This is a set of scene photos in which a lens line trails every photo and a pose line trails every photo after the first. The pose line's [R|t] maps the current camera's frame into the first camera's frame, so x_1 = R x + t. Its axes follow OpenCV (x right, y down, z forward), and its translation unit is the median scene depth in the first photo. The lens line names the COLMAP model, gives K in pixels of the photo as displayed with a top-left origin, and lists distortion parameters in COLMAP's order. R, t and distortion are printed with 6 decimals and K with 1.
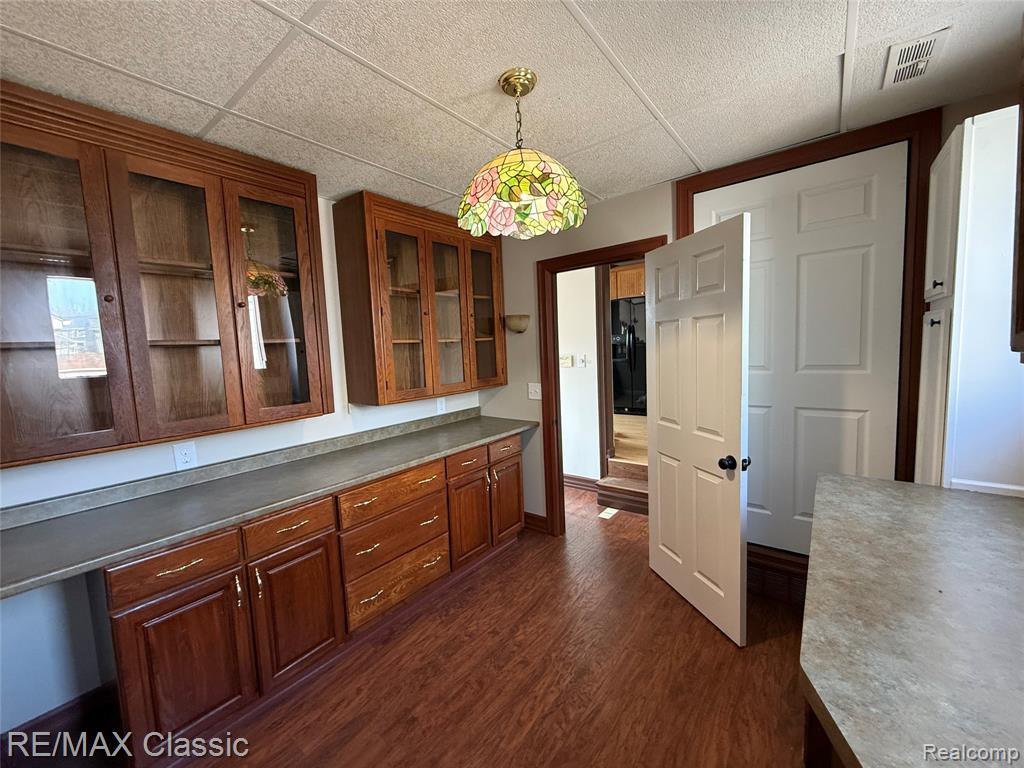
lens RADIAL K [[407.8, 0, 507.8], [0, 407.8, 382.4], [0, 0, 1]] dist [-0.000048, 0.000030]
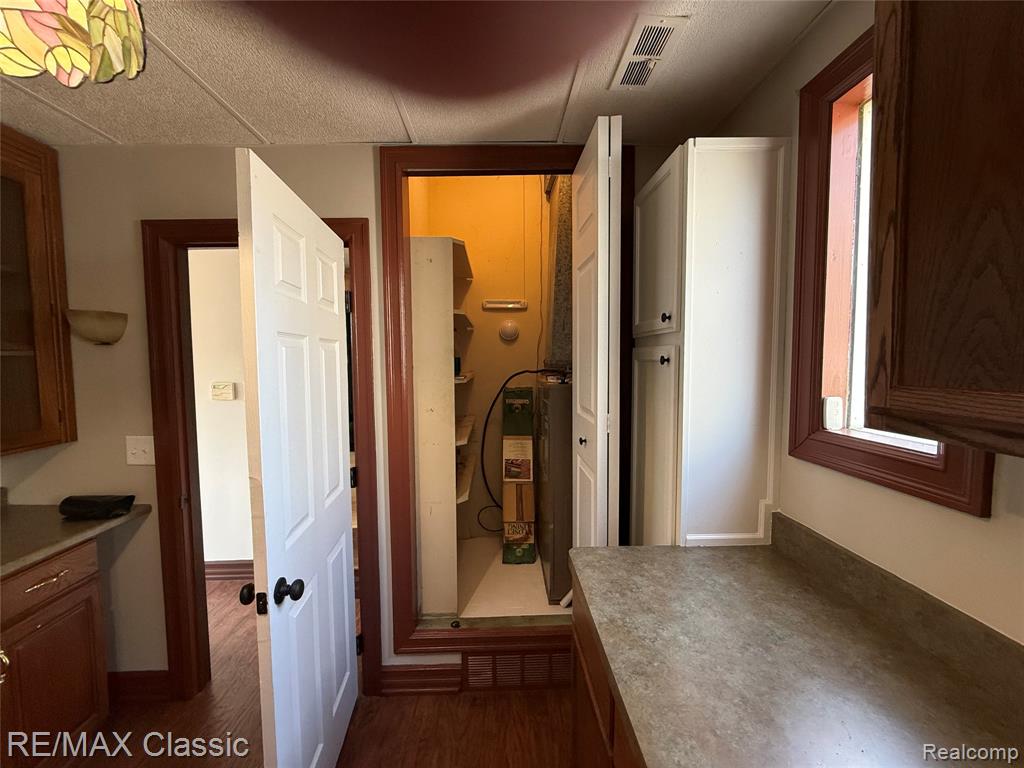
lens RADIAL K [[407.8, 0, 507.8], [0, 407.8, 382.4], [0, 0, 1]] dist [-0.000048, 0.000030]
pose [[0.768912, 0.001253, 0.639353, 0.101288], [0.031334, 0.998723, -0.039641, -0.035109], [-0.638586, 0.050515, 0.767891, 0.255817]]
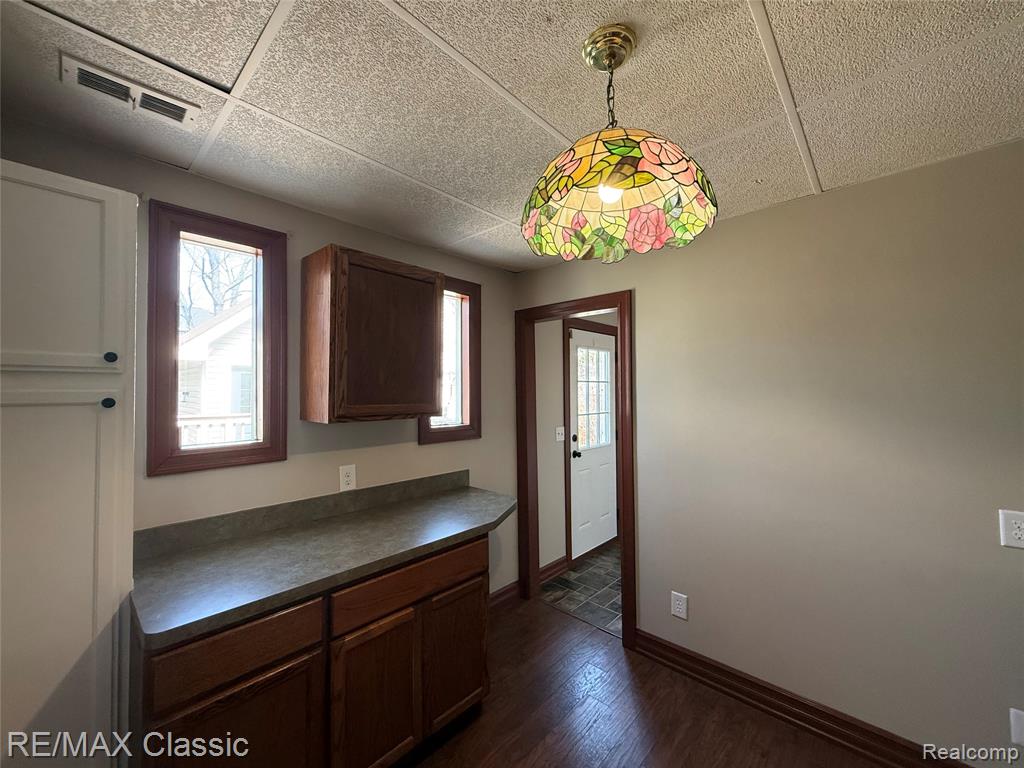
lens RADIAL K [[407.8, 0, 507.8], [0, 407.8, 382.4], [0, 0, 1]] dist [-0.000048, 0.000030]
pose [[-0.995847, 0.048876, 0.076817, 0.083791], [0.053935, 0.996412, 0.065230, -0.096479], [-0.073353, 0.069102, -0.994909, 0.856276]]
